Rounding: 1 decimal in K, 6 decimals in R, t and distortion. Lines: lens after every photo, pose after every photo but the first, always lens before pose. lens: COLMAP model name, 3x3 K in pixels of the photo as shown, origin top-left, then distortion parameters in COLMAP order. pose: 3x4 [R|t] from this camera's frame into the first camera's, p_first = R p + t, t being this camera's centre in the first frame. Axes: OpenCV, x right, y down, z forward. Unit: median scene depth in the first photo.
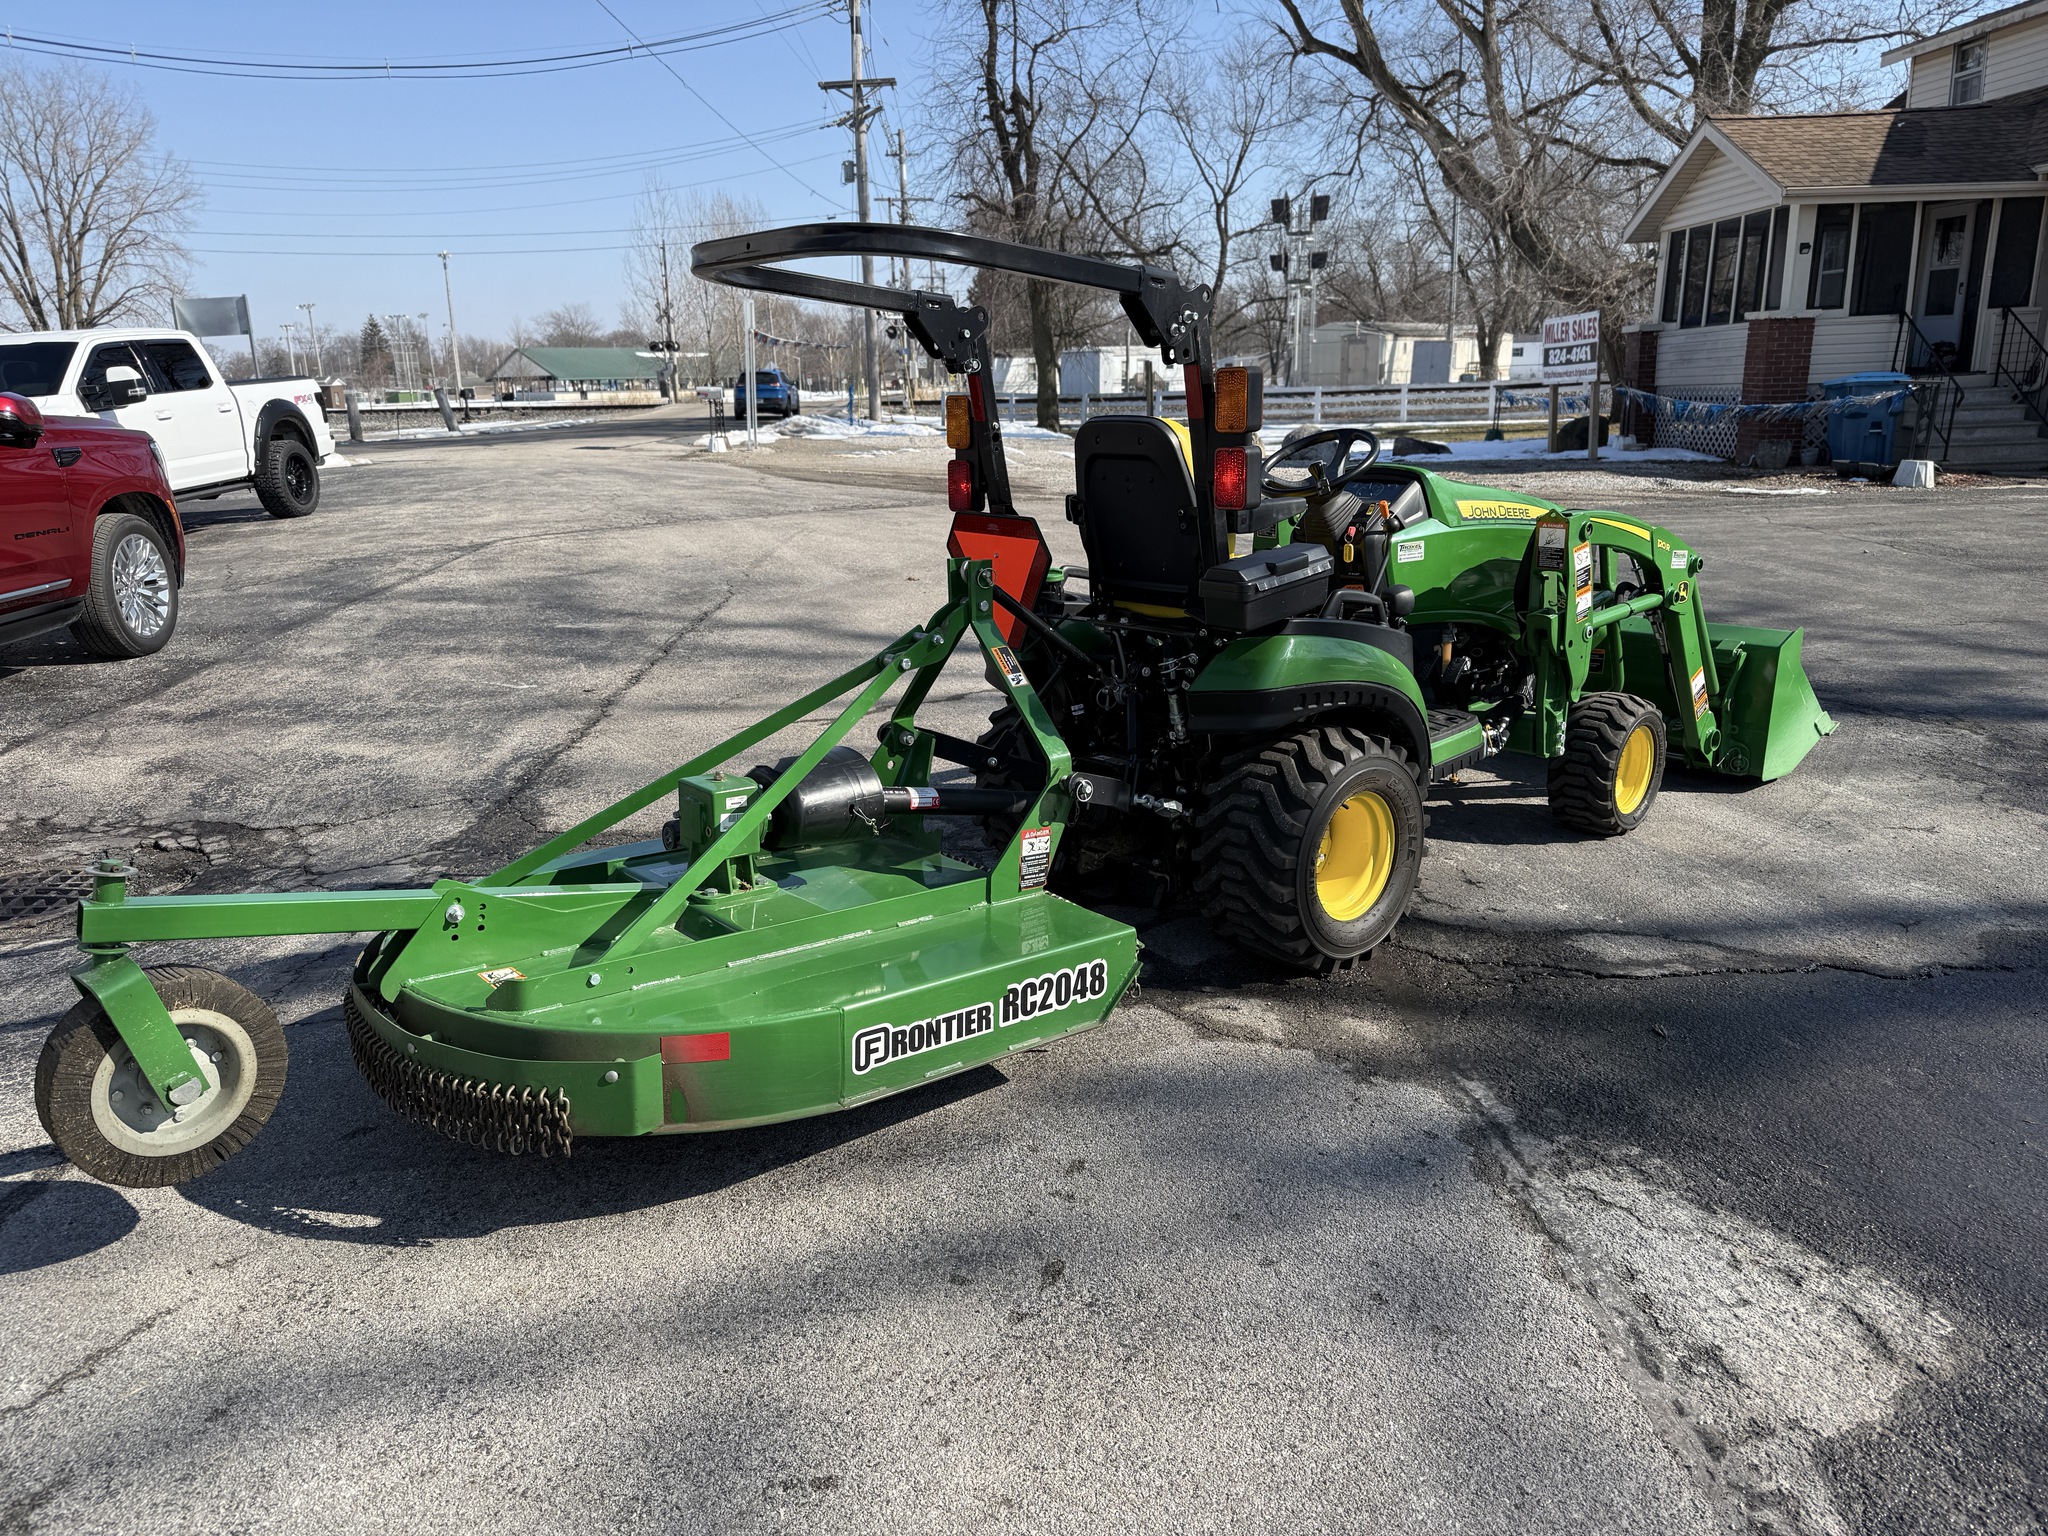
lens RADIAL K [[1444.3, 0, 1018.9], [0, 1444.3, 762.6], [0, 0, 1]] dist [0.032272, -0.037168]
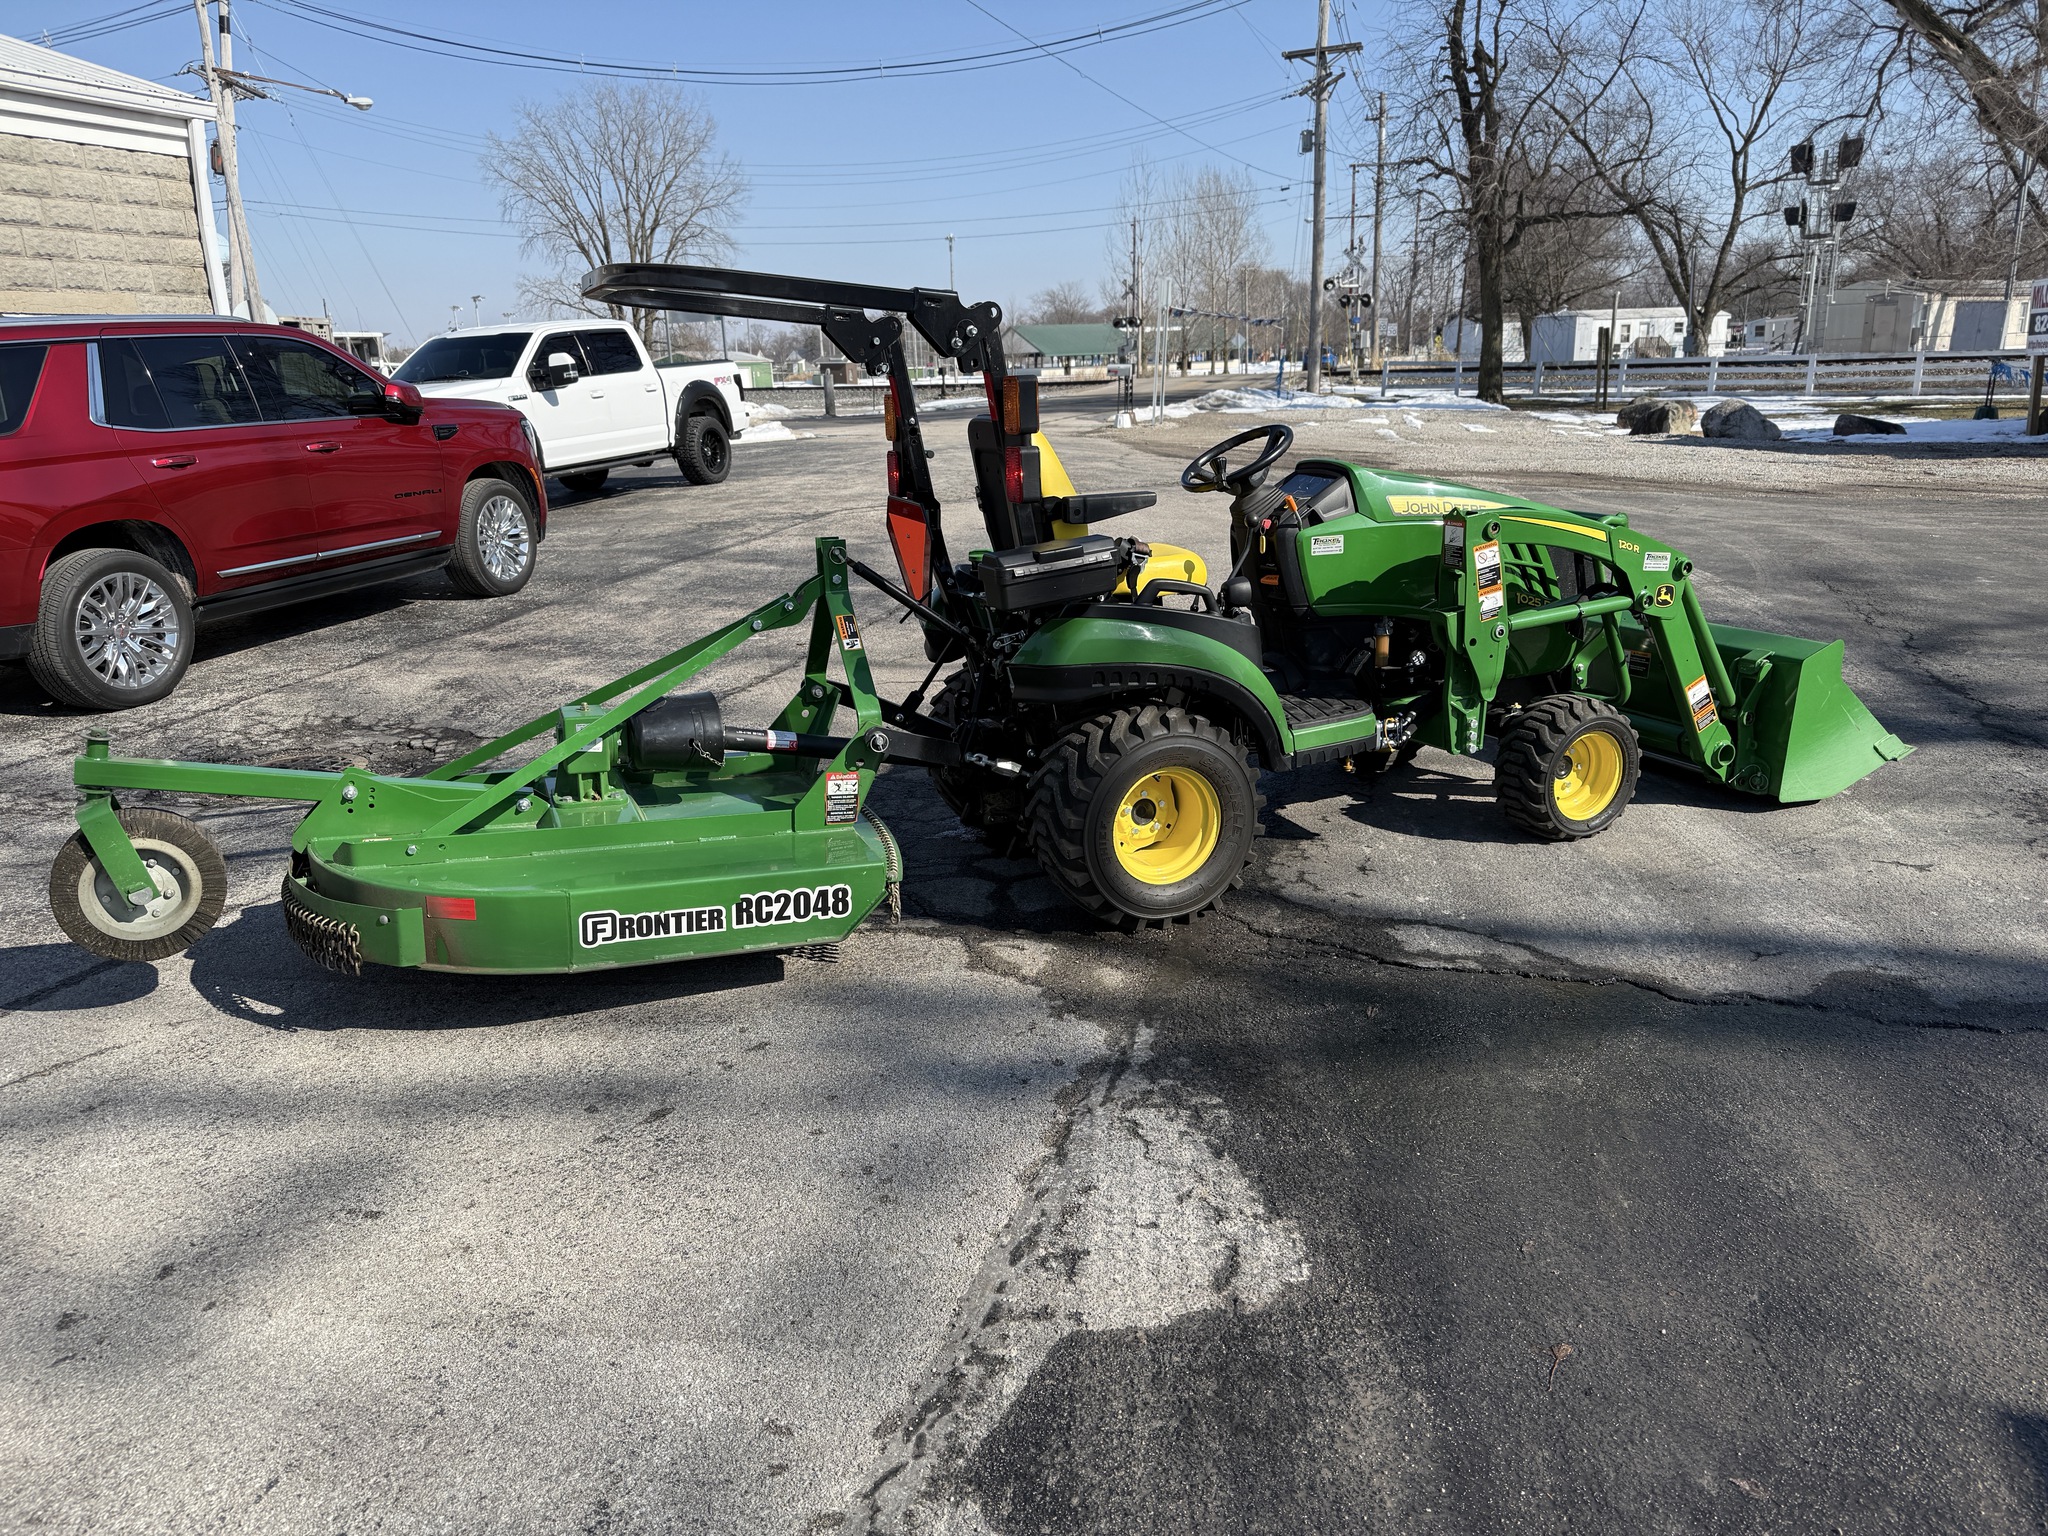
lens RADIAL K [[1435.7, 0, 1013.3], [0, 1435.7, 764.8], [0, 0, 1]] dist [0.027319, -0.029979]
pose [[0.948730, 0.079826, -0.305841, 0.359836], [-0.073169, 0.996767, 0.033186, -0.006618], [0.307501, -0.009106, 0.951504, -0.044799]]
